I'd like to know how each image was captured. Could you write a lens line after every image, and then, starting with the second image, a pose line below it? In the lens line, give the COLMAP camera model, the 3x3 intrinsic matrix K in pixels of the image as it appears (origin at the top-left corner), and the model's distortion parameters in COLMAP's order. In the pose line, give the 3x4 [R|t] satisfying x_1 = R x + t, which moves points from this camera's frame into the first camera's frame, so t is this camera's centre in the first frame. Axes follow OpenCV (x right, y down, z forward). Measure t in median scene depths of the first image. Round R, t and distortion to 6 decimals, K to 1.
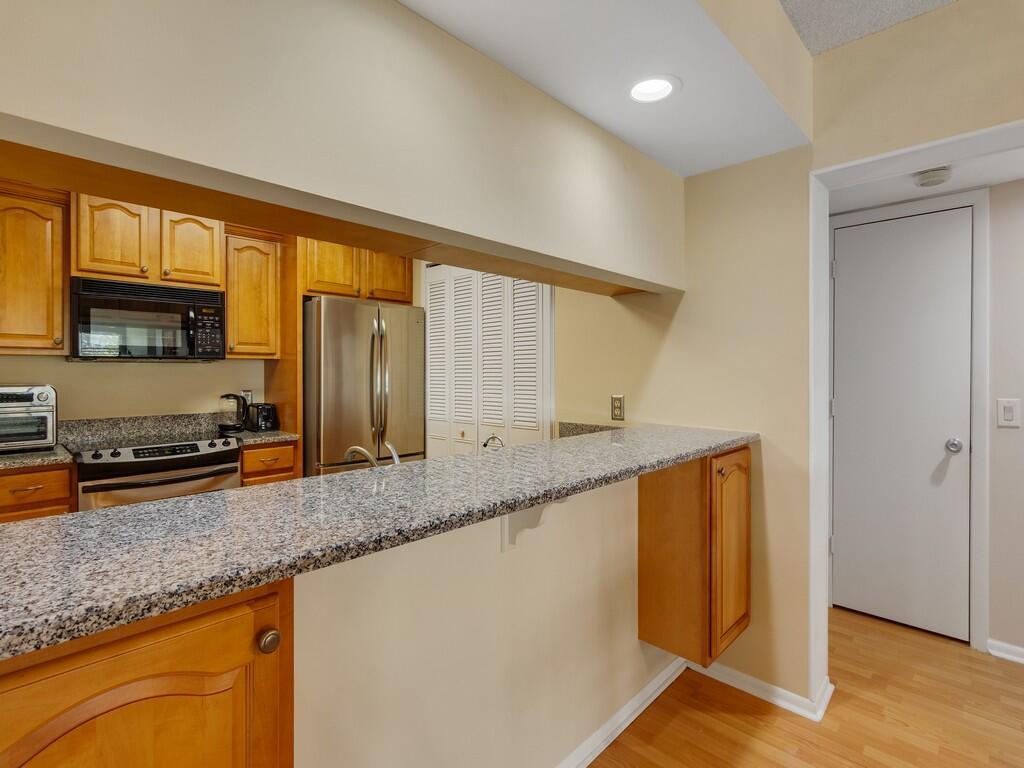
lens RADIAL K [[500.4, 0, 503.6], [0, 500.4, 367.5], [0, 0, 1]] dist [-0.003368, -0.000315]
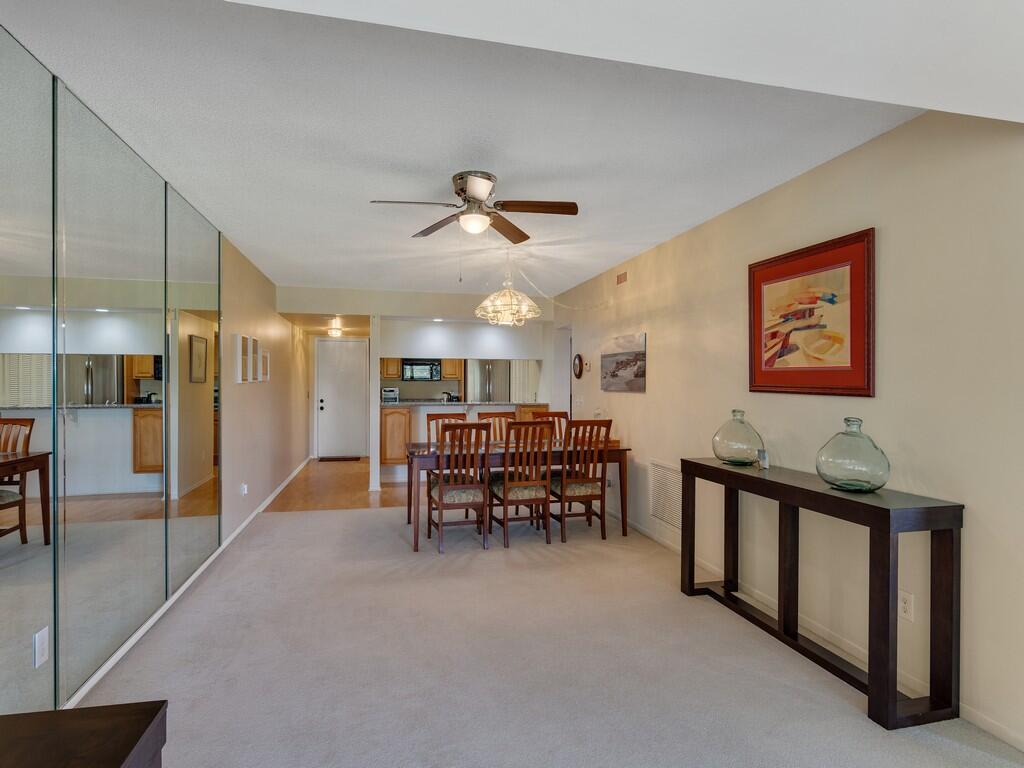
lens RADIAL K [[555.8, 0, 513.0], [0, 555.8, 387.8], [0, 0, 1]] dist [0.001975, 0.000168]
pose [[0.850100, 0.006508, -0.526581, 1.576549], [-0.003397, 0.999971, 0.006876, 0.004845], [0.526611, -0.004057, 0.850097, -1.624810]]
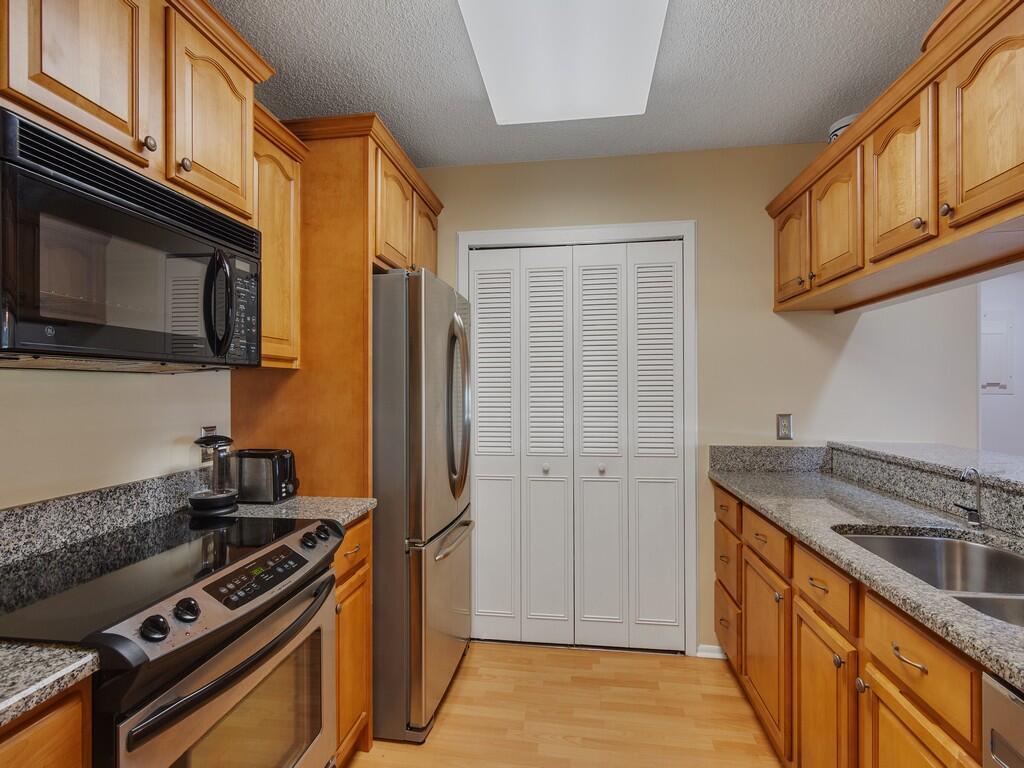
lens RADIAL K [[500.4, 0, 506.4], [0, 500.4, 382.6], [0, 0, 1]] dist [-0.003368, -0.000315]
pose [[0.819361, 0.004970, 0.573257, -0.634513], [0.001030, 0.999948, -0.010141, 0.004877], [-0.573277, 0.008900, 0.819313, 0.441078]]
